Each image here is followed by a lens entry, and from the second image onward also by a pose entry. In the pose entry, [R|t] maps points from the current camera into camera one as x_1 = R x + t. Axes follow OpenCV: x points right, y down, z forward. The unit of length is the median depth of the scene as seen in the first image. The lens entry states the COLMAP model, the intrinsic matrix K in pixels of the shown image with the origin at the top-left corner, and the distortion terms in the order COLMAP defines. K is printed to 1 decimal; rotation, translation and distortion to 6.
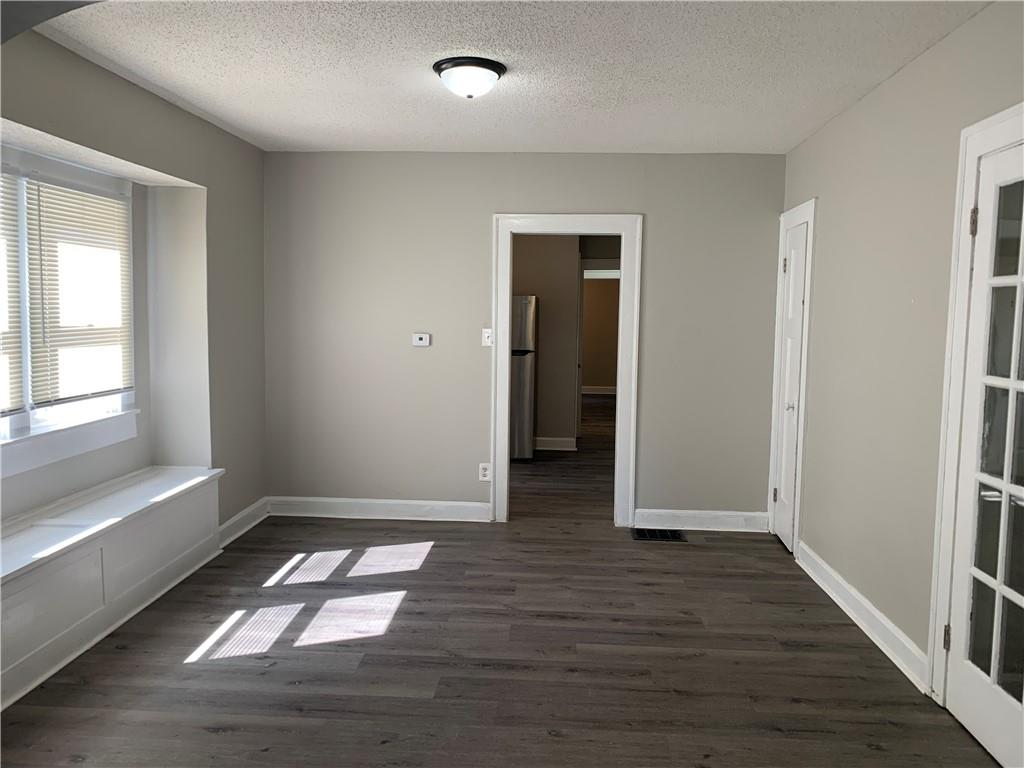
lens RADIAL K [[777.5, 0, 512.0], [0, 777.5, 384.0], [0, 0, 1]] dist [0.009908, -0.028551]
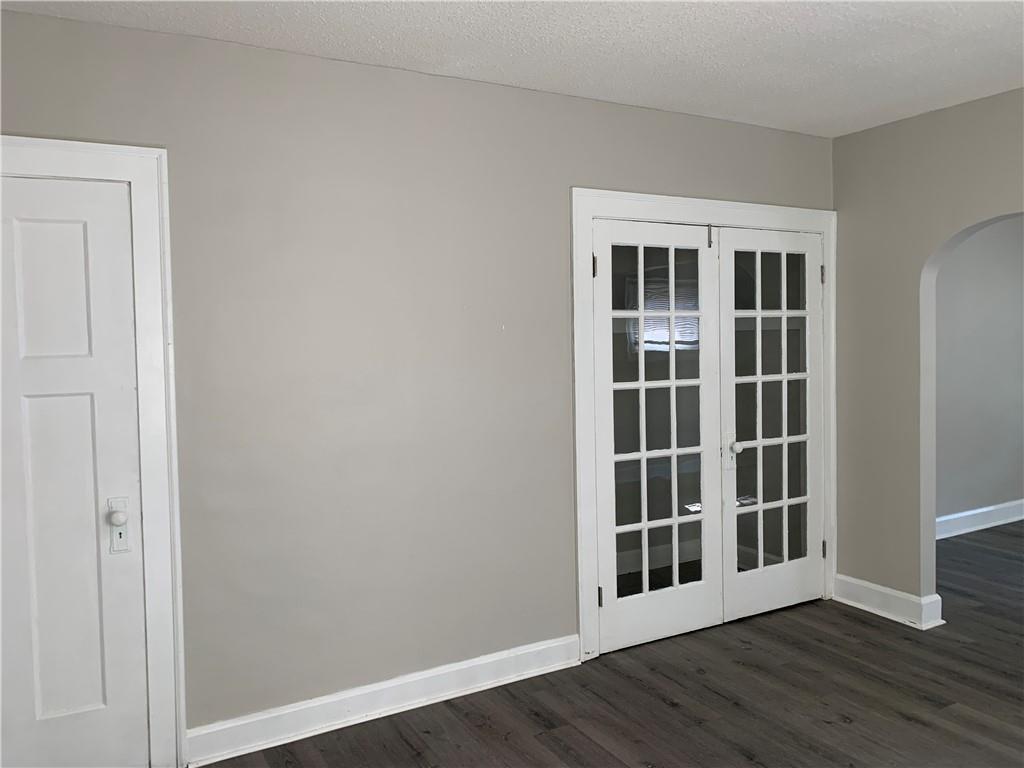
lens RADIAL K [[792.0, 0, 512.0], [0, 792.0, 384.0], [0, 0, 1]] dist [0.018272, -0.000658]
pose [[-0.551110, -0.054823, 0.832630, -0.298147], [0.088192, 0.988424, 0.123454, -0.134455], [-0.829759, 0.141468, -0.539895, 1.310516]]
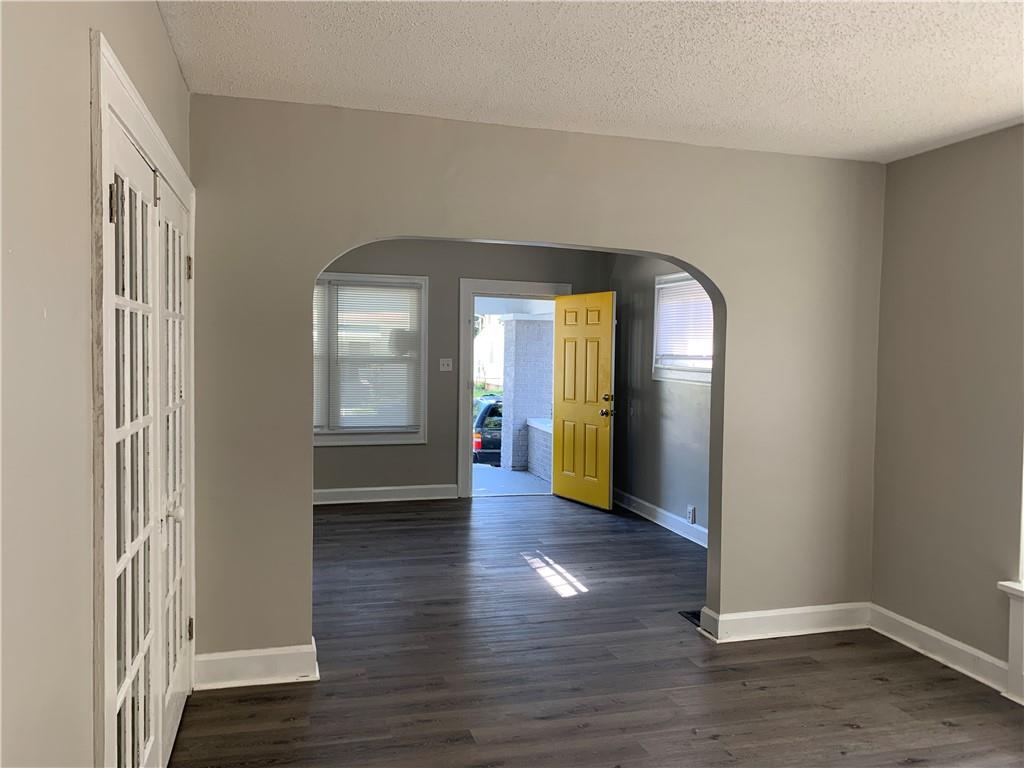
lens RADIAL K [[776.1, 0, 509.5], [0, 776.1, 364.6], [0, 0, 1]] dist [0.003077, -0.011891]
pose [[-0.942217, -0.025416, -0.334037, 0.354629], [-0.061018, 0.993459, 0.096524, -0.111021], [0.329398, 0.111328, -0.937605, 1.237289]]
